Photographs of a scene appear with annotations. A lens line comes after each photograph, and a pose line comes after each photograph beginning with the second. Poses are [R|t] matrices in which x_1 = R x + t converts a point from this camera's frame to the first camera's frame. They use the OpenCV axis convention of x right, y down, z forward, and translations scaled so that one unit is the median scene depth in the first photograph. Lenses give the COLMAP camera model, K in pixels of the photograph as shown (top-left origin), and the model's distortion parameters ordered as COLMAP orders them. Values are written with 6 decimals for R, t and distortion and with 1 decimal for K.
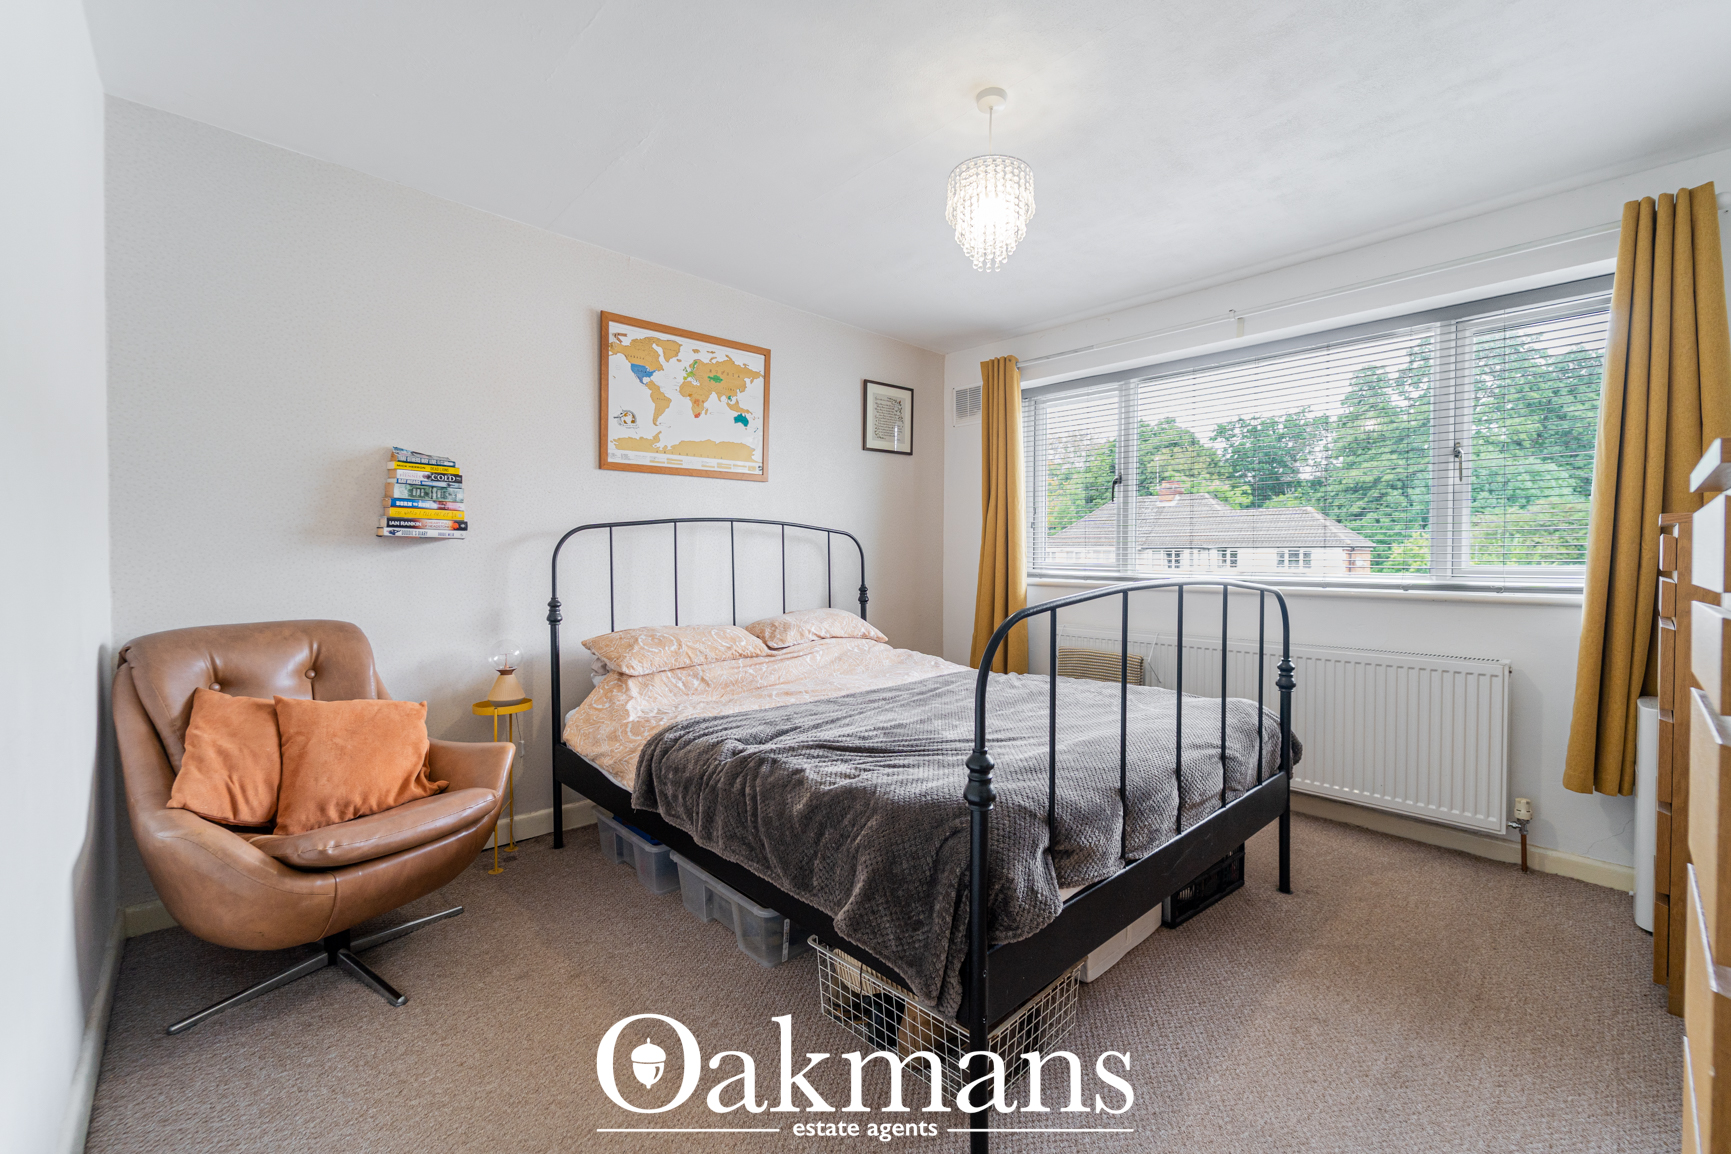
lens RADIAL K [[697.5, 0, 859.5], [0, 697.5, 557.8], [0, 0, 1]] dist [0.000500, -0.000084]
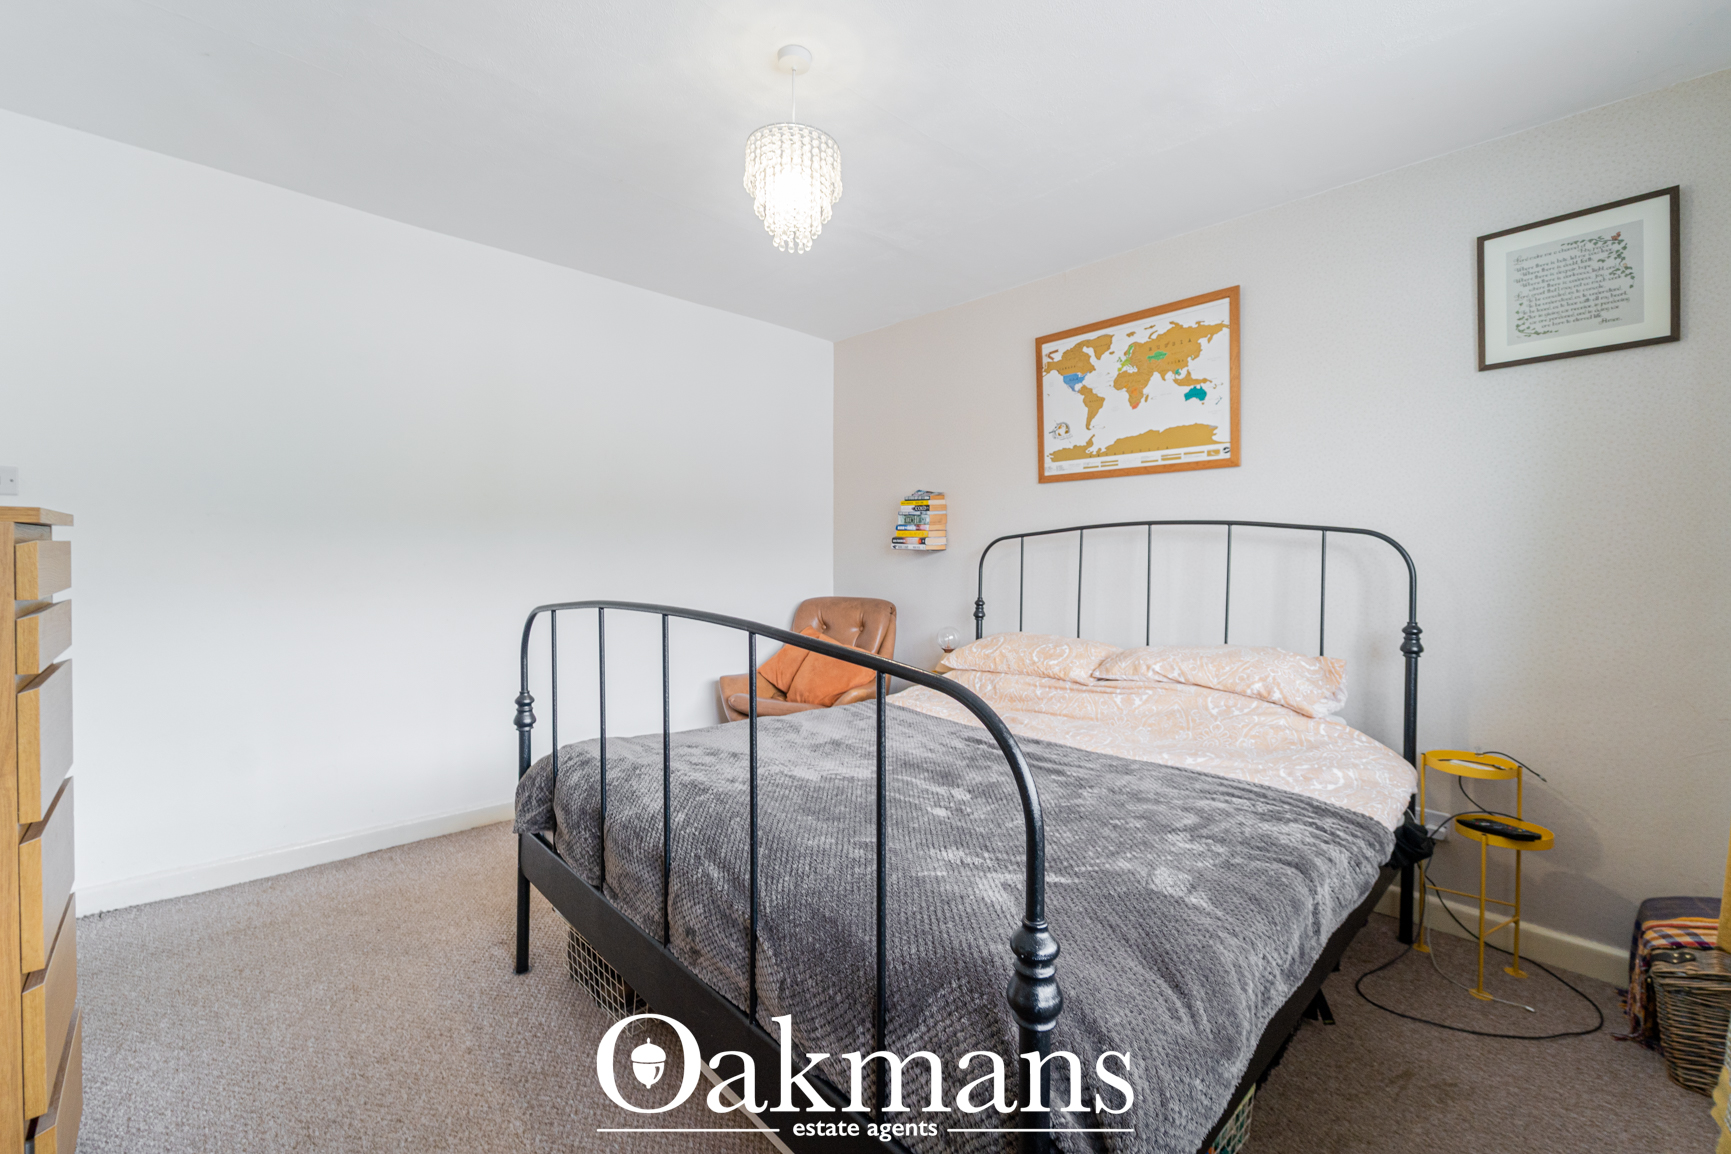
lens RADIAL K [[713.0, 0, 855.1], [0, 713.0, 563.3], [0, 0, 1]] dist [0.001580, -0.000483]
pose [[0.008711, 0.004520, -0.999952, 0.690241], [-0.019126, 0.999808, 0.004353, -0.003429], [0.999779, 0.019087, 0.008796, 0.669156]]
